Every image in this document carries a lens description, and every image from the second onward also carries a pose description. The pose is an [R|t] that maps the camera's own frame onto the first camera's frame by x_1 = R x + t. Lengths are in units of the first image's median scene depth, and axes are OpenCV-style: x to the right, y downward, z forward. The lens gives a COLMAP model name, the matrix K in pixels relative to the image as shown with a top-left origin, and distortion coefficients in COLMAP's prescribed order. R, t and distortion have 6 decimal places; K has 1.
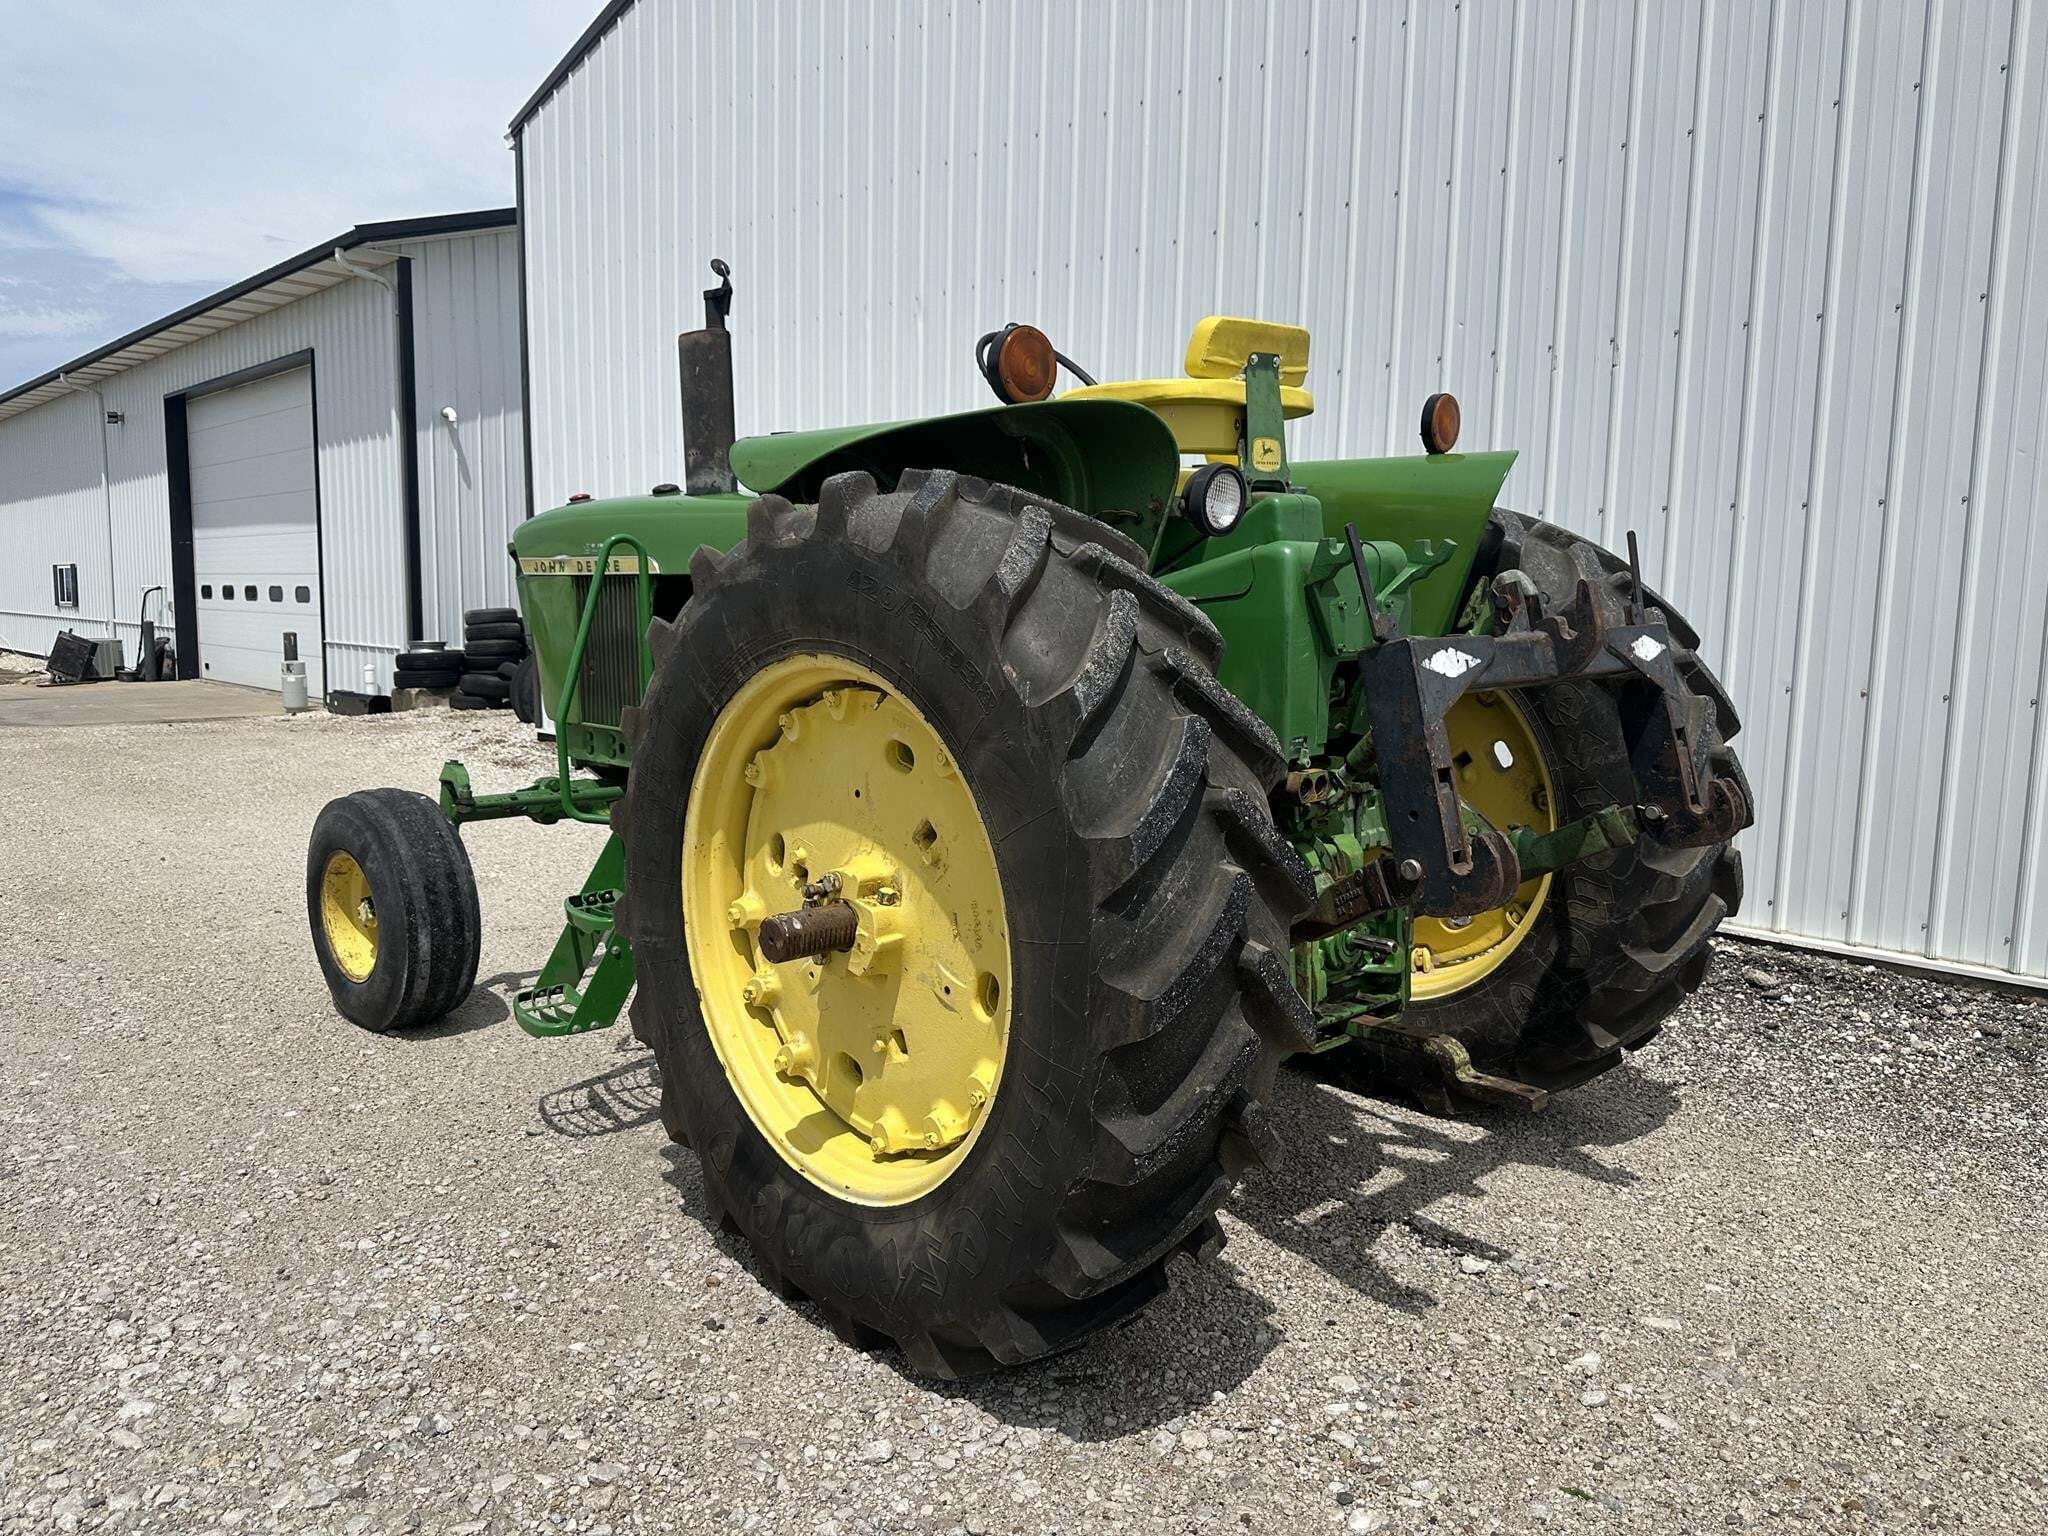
lens RADIAL K [[1453.2, 0, 1015.4], [0, 1453.2, 773.0], [0, 0, 1]] dist [0.025251, -0.041750]
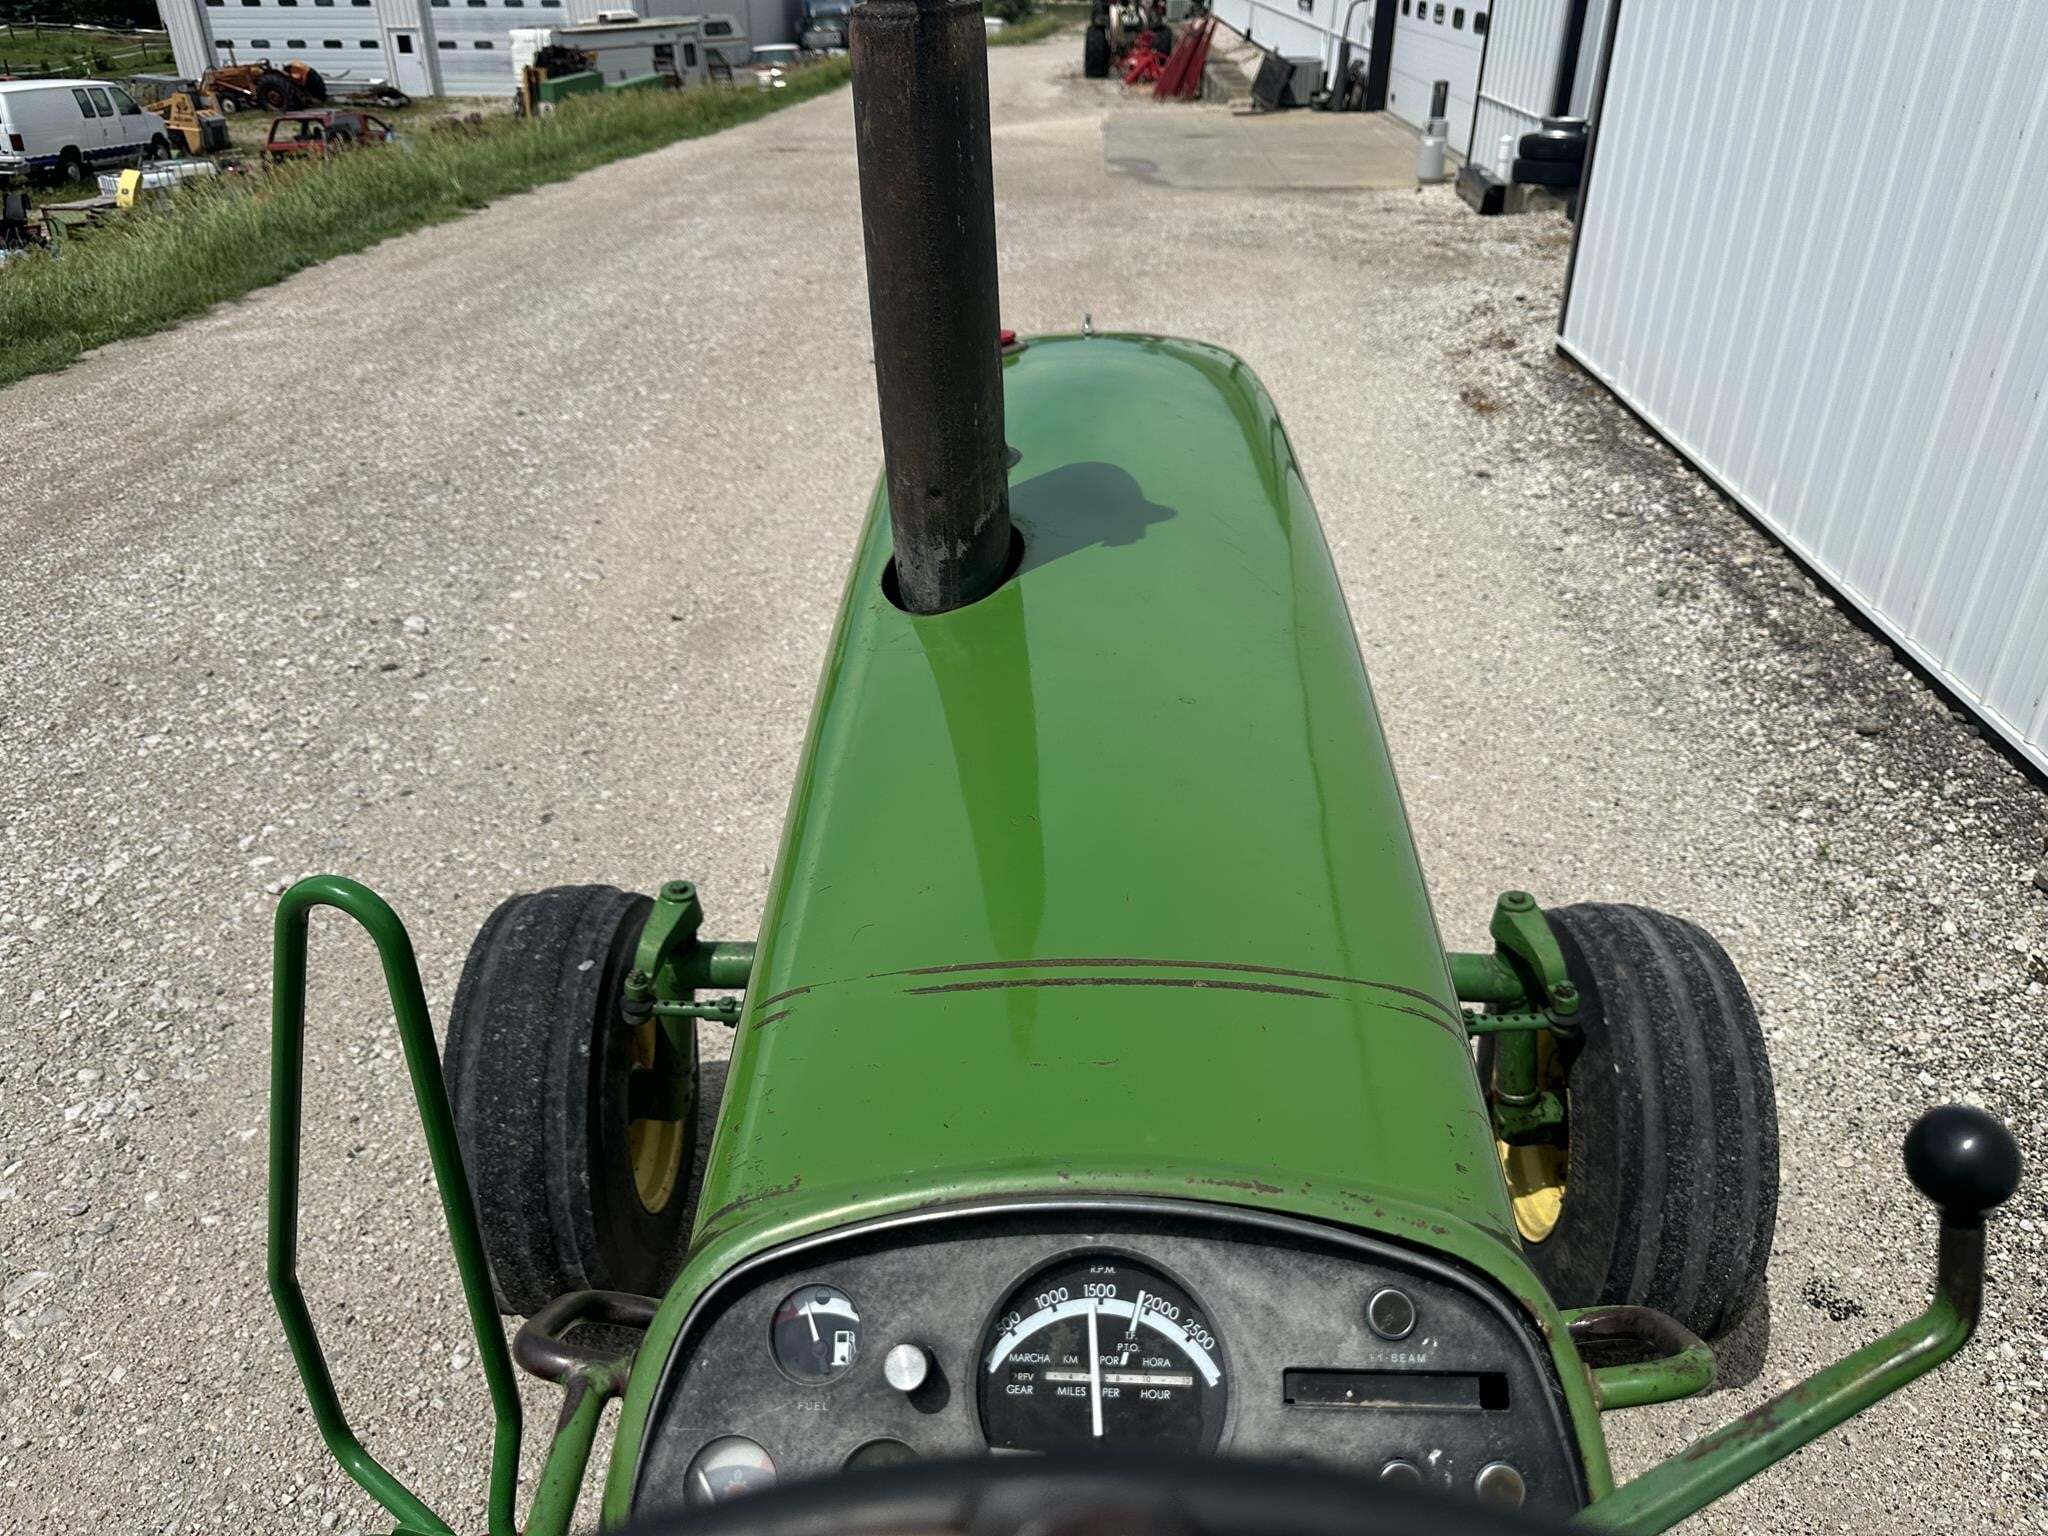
lens RADIAL K [[1453.2, 0, 1033.5], [0, 1453.2, 776.4], [0, 0, 1]] dist [0.025251, -0.041750]
pose [[0.698756, 0.350477, -0.623624, 0.003760], [-0.083530, 0.905772, 0.415452, -0.081219], [0.710467, -0.238208, 0.662188, 0.233158]]
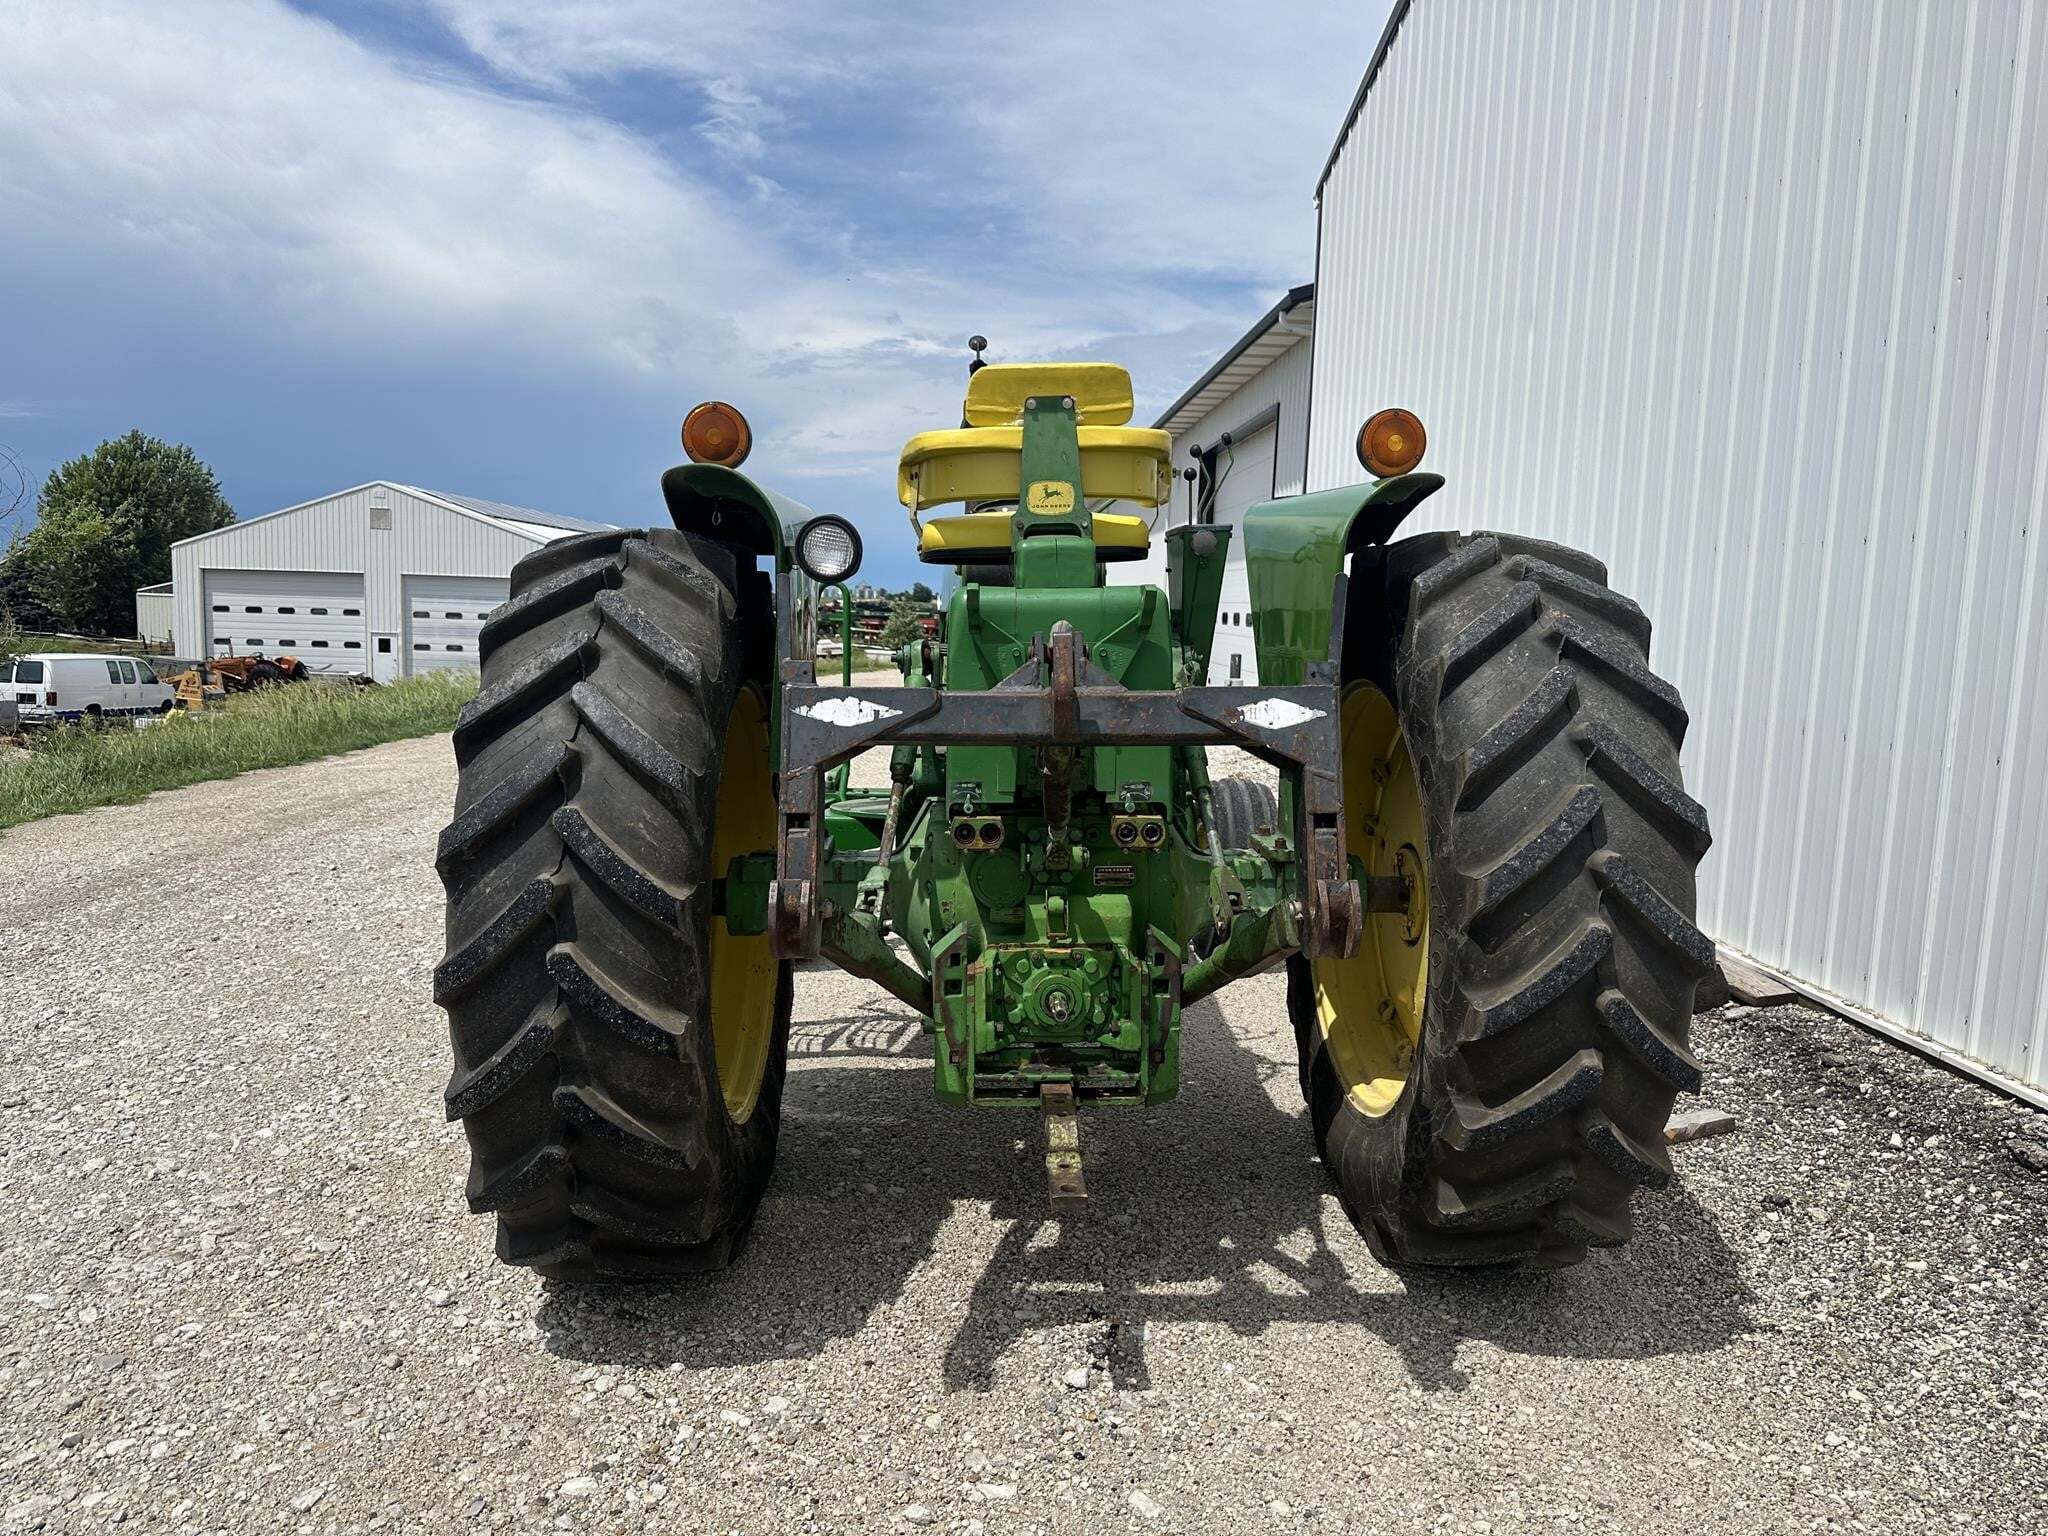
lens RADIAL K [[1453.2, 0, 1031.5], [0, 1453.2, 766.1], [0, 0, 1]] dist [0.025251, -0.041750]
pose [[0.751279, 0.084020, -0.654614, 0.169081], [-0.099061, 0.994983, 0.014017, -0.010434], [0.652508, 0.054316, 0.755833, 0.053562]]
